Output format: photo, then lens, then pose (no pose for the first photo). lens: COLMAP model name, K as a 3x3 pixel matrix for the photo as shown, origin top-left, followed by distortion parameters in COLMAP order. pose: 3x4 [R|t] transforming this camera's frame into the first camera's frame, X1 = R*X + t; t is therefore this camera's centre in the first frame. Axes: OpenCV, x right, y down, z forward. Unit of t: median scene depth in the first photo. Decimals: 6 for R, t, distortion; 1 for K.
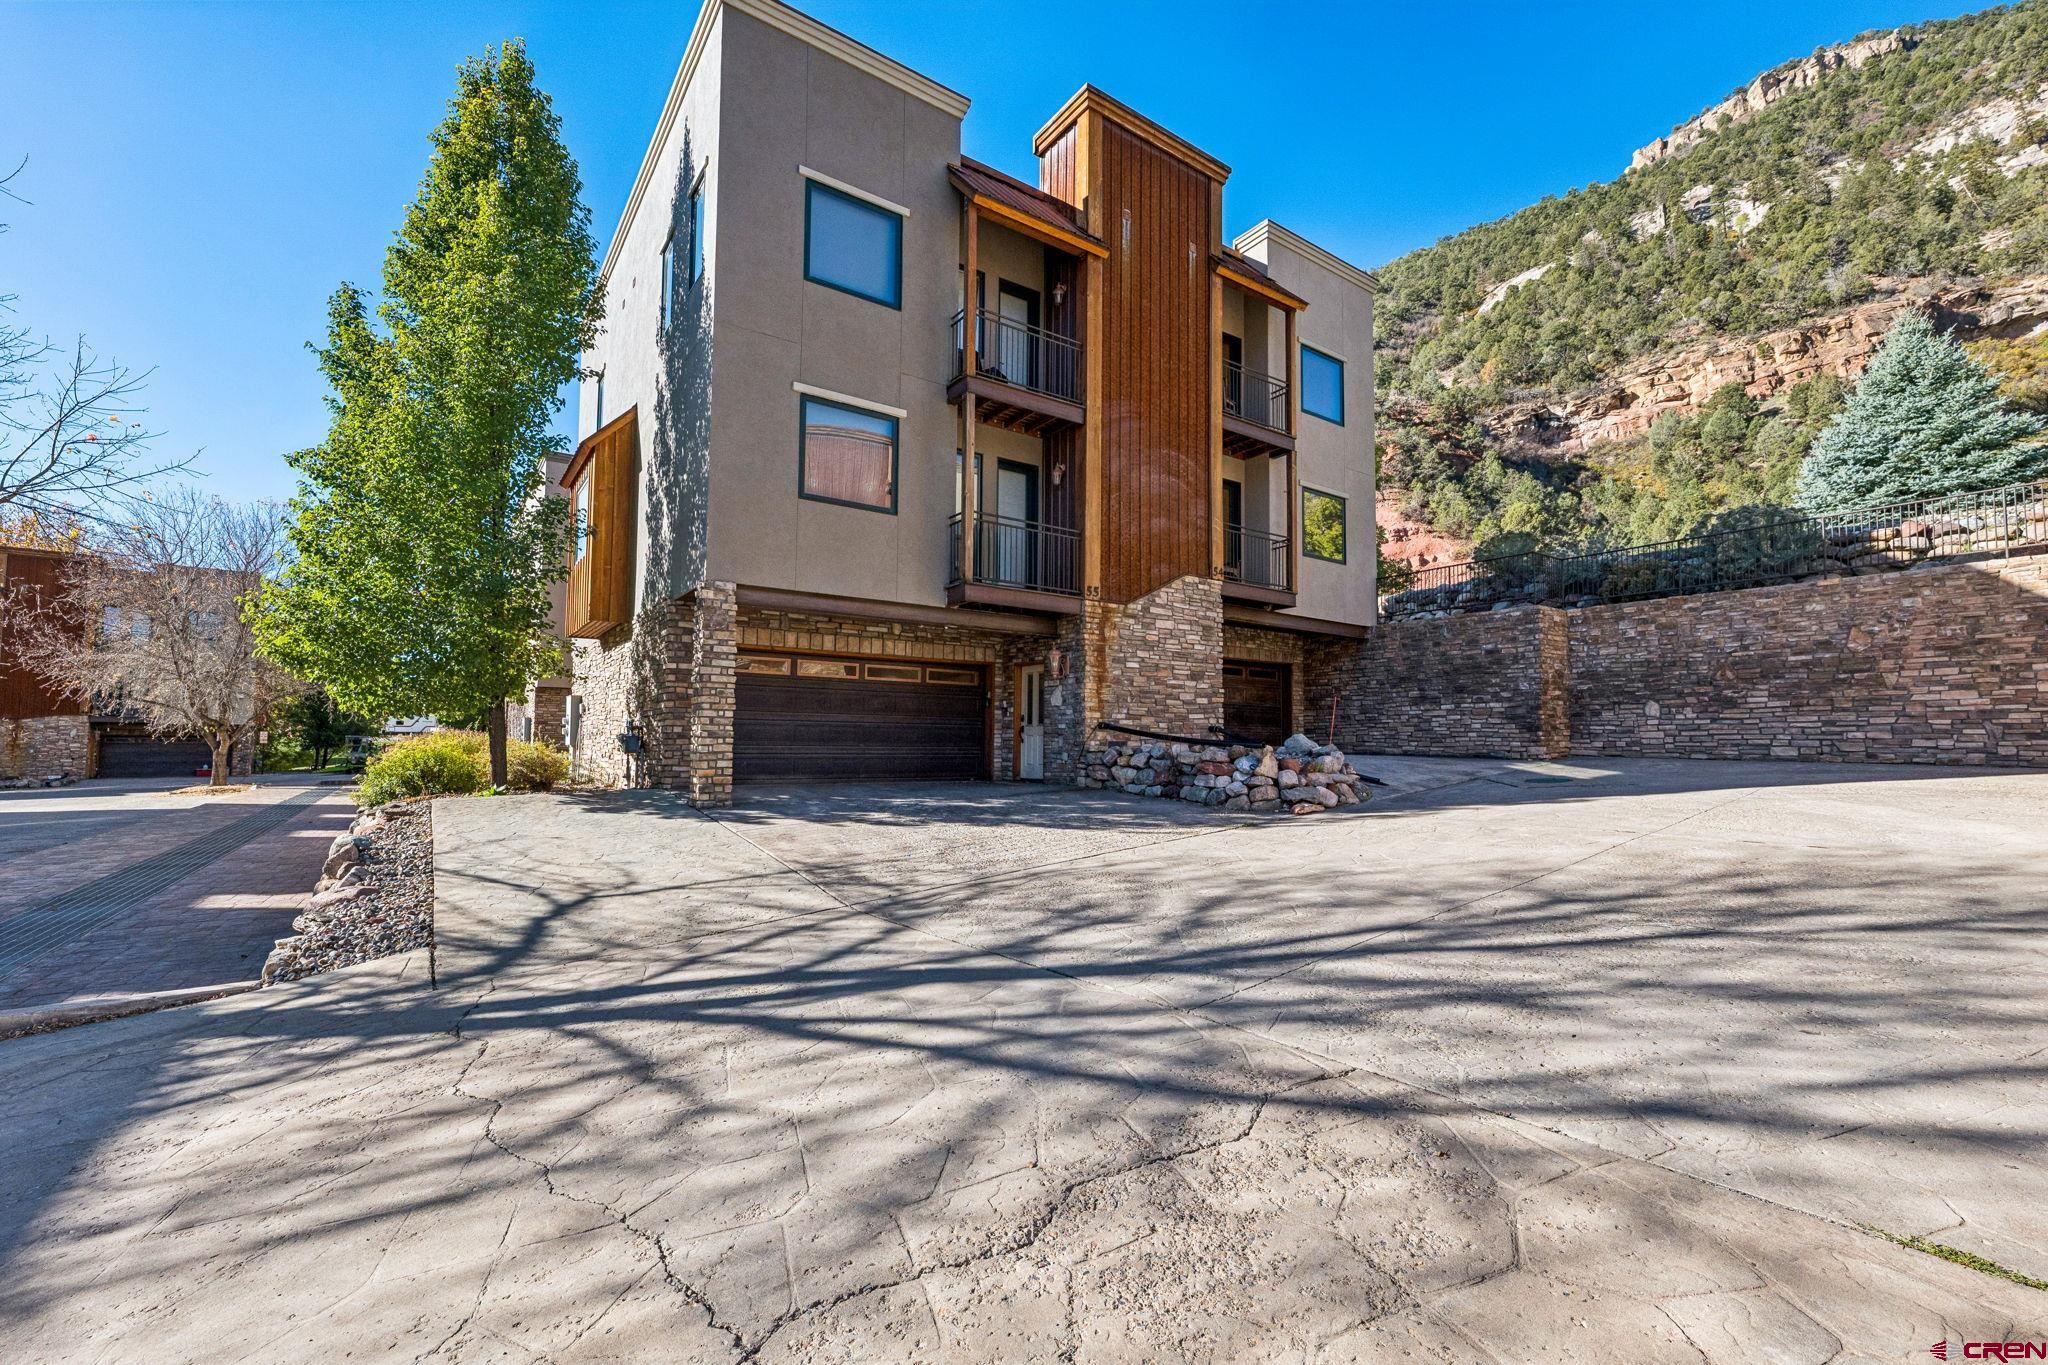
lens RADIAL K [[850.1, 0, 1080.9], [0, 850.1, 720.4], [0, 0, 1]] dist [0.011200, -0.000292]
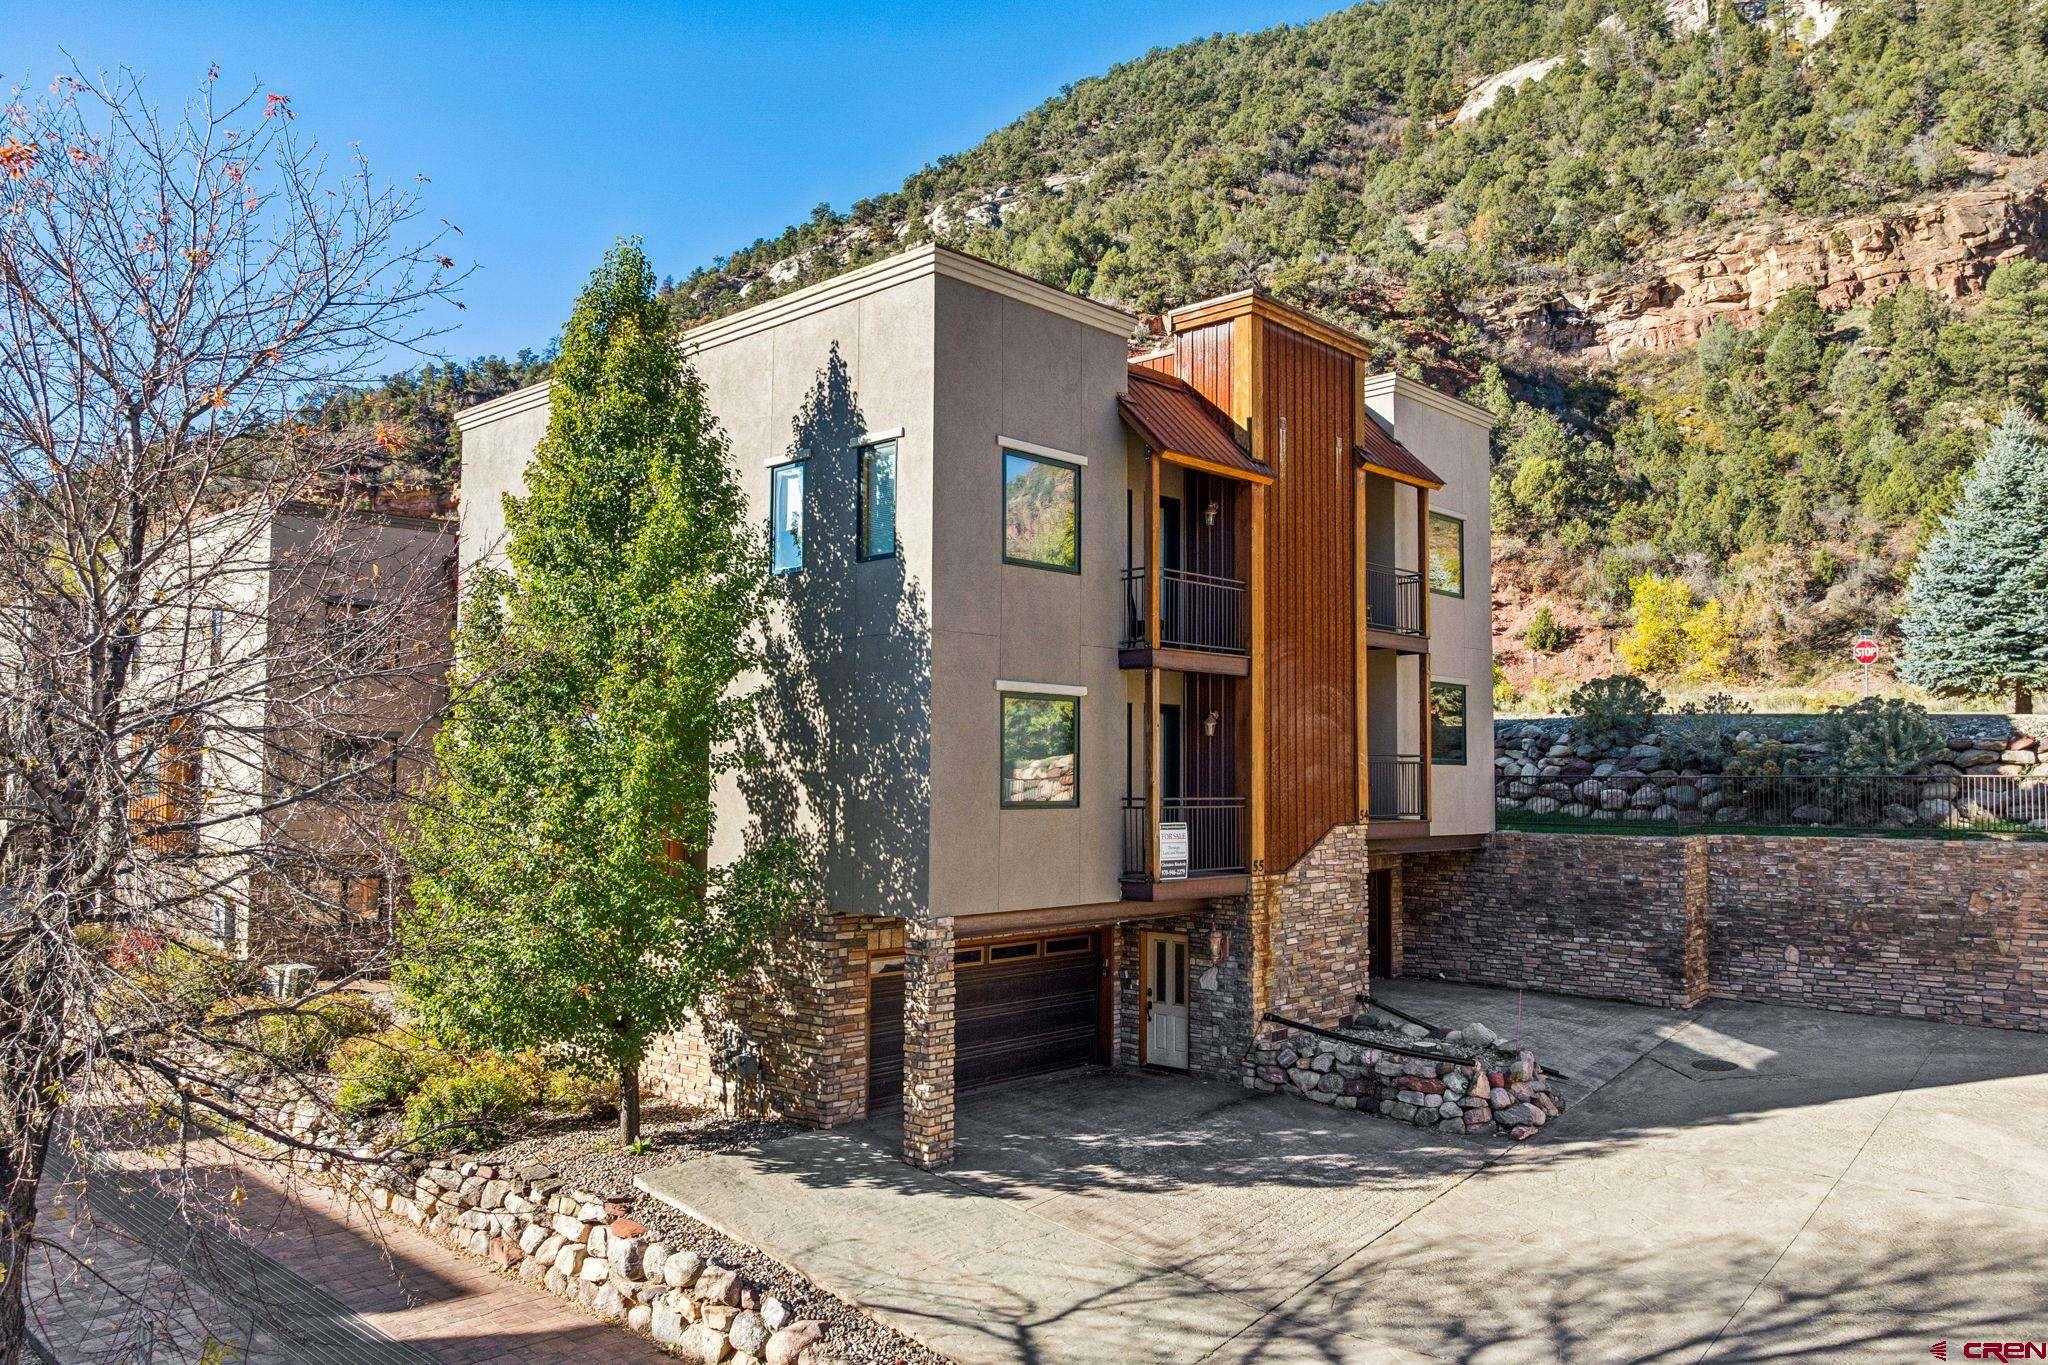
lens RADIAL K [[1554.4, 0, 1024.0], [0, 1554.4, 682.5], [0, 0, 1]] dist [-0.064214, 0.049737]
pose [[0.980616, 0.006528, 0.195833, -0.114160], [-0.007568, 0.999961, 0.004562, -0.073161], [-0.195795, -0.005956, 0.980627, -0.112664]]
